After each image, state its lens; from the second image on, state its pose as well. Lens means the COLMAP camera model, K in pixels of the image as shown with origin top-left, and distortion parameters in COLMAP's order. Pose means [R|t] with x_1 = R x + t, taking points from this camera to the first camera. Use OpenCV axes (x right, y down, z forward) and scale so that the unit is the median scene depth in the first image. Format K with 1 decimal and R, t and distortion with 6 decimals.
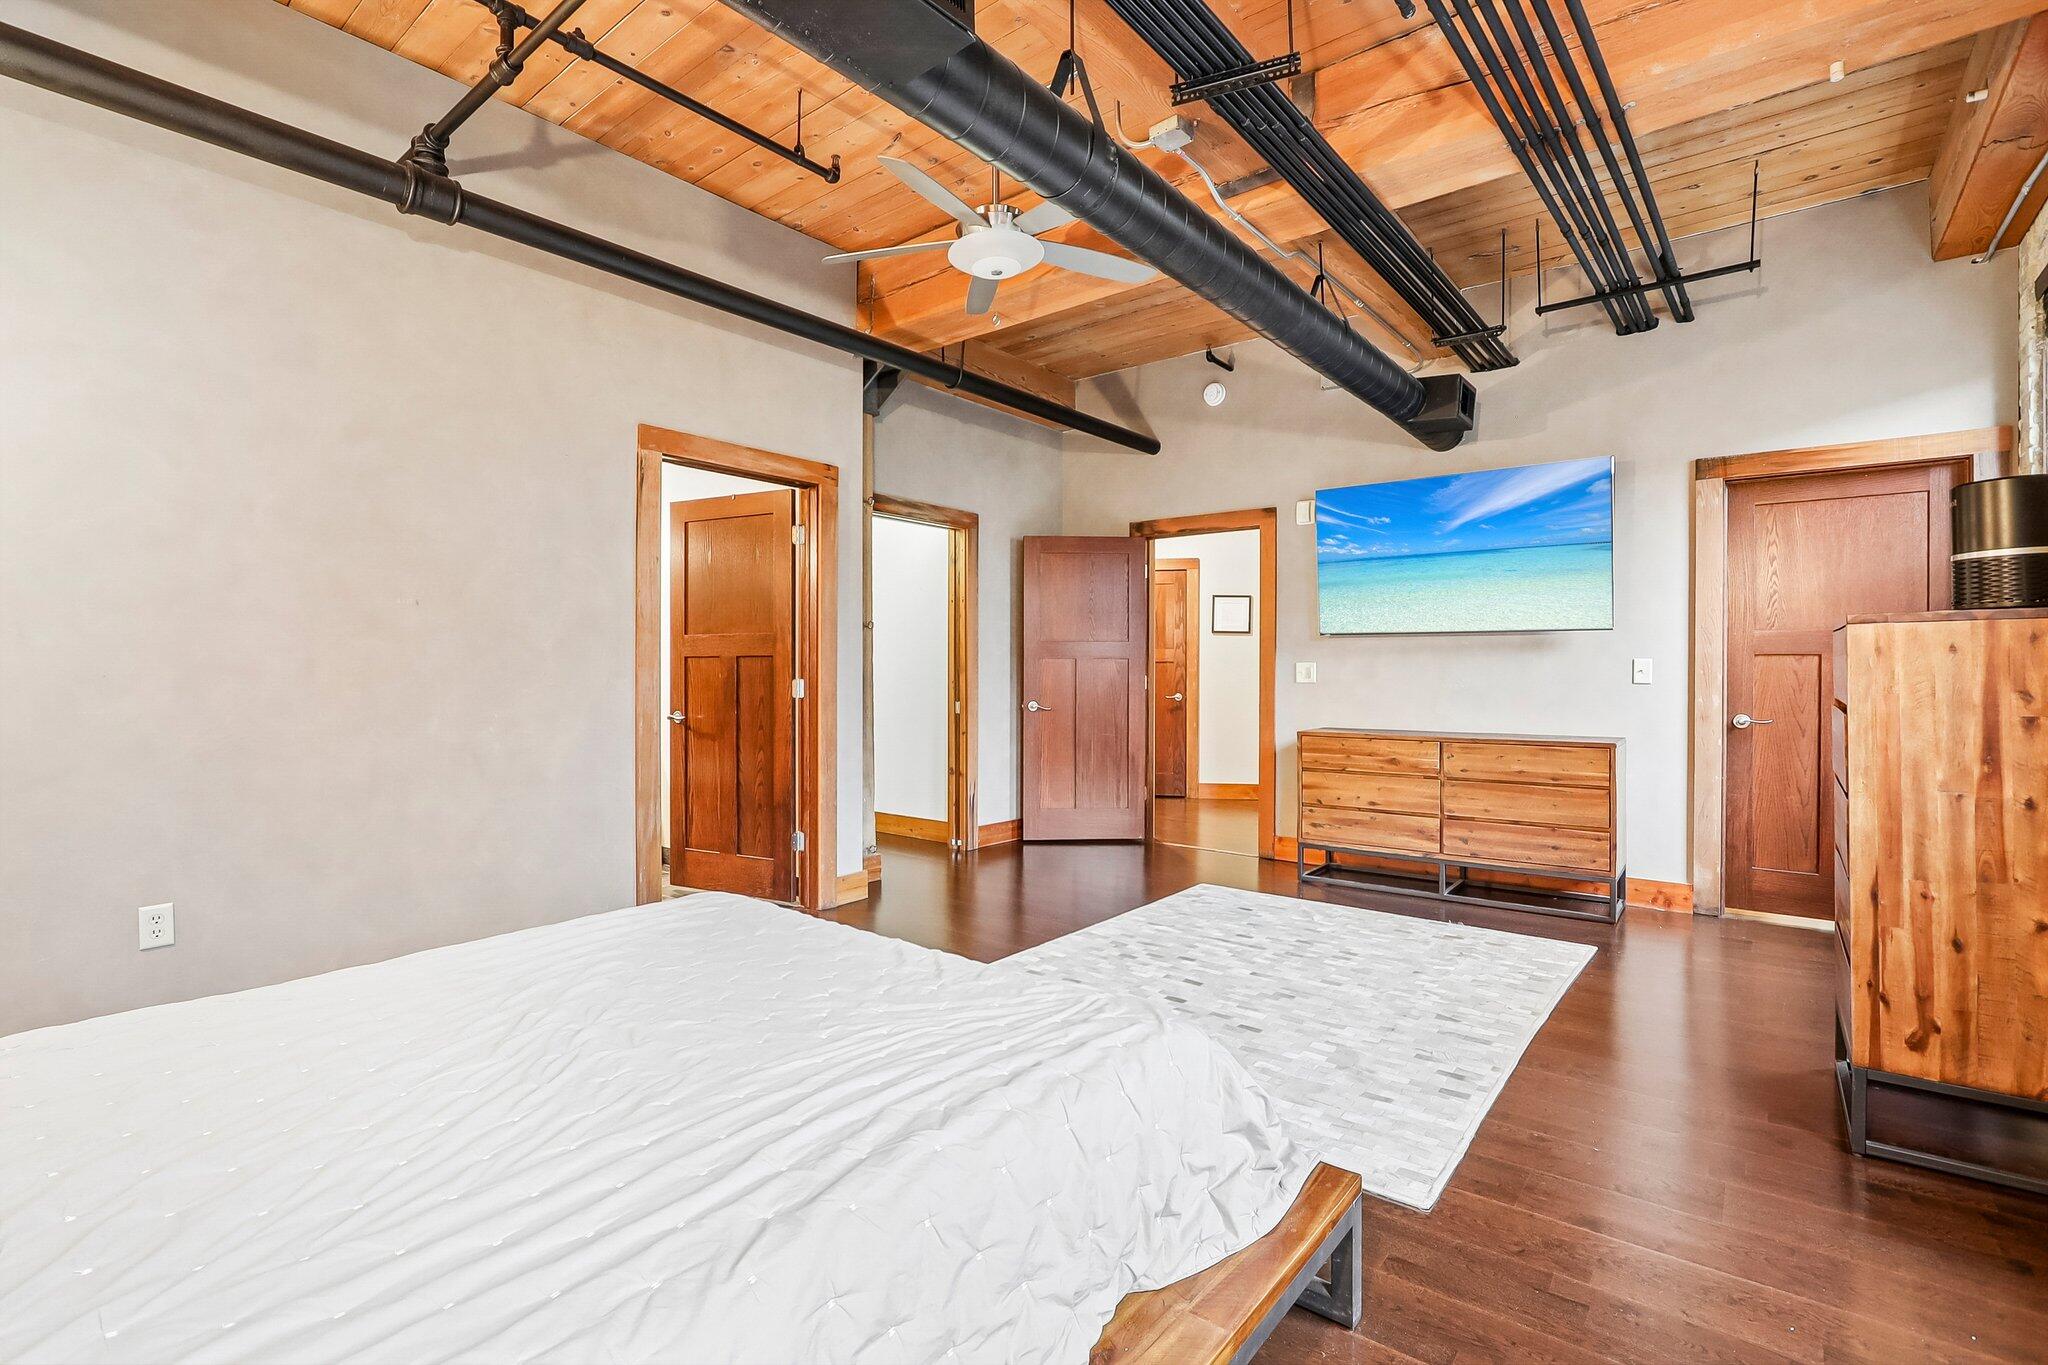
lens RADIAL K [[941.5, 0, 1001.3], [0, 941.5, 666.0], [0, 0, 1]] dist [-0.023589, 0.005924]
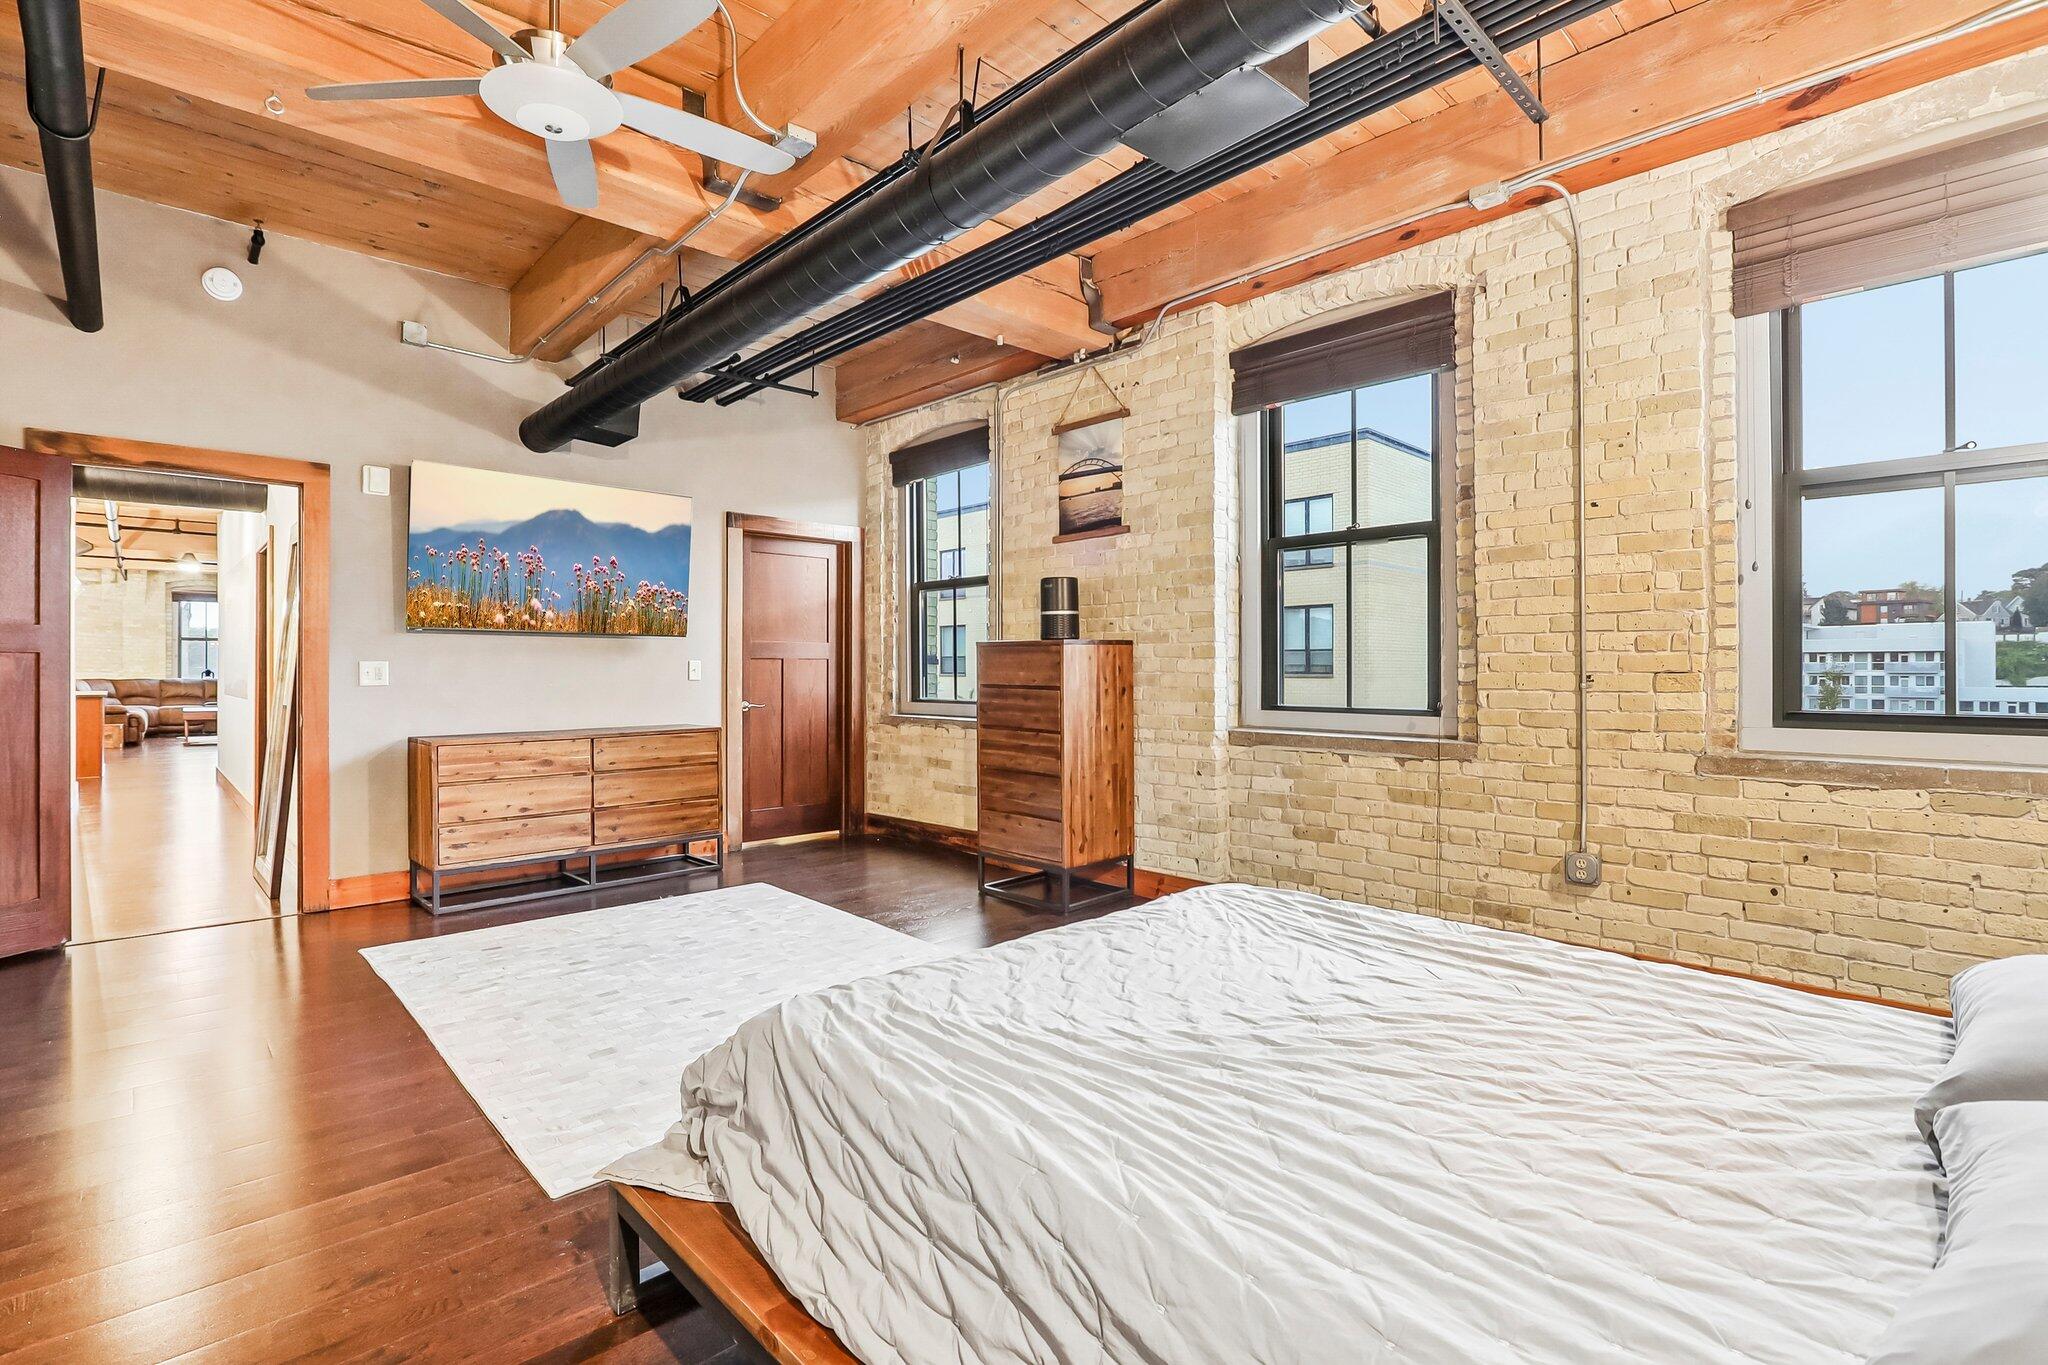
lens RADIAL K [[941.5, 0, 1001.3], [0, 941.5, 666.0], [0, 0, 1]] dist [-0.023589, 0.005924]
pose [[0.126670, 0.001304, 0.991944, -0.518893], [-0.001803, 0.999998, -0.001084, 0.000904], [-0.991943, -0.001651, 0.126672, 0.424293]]
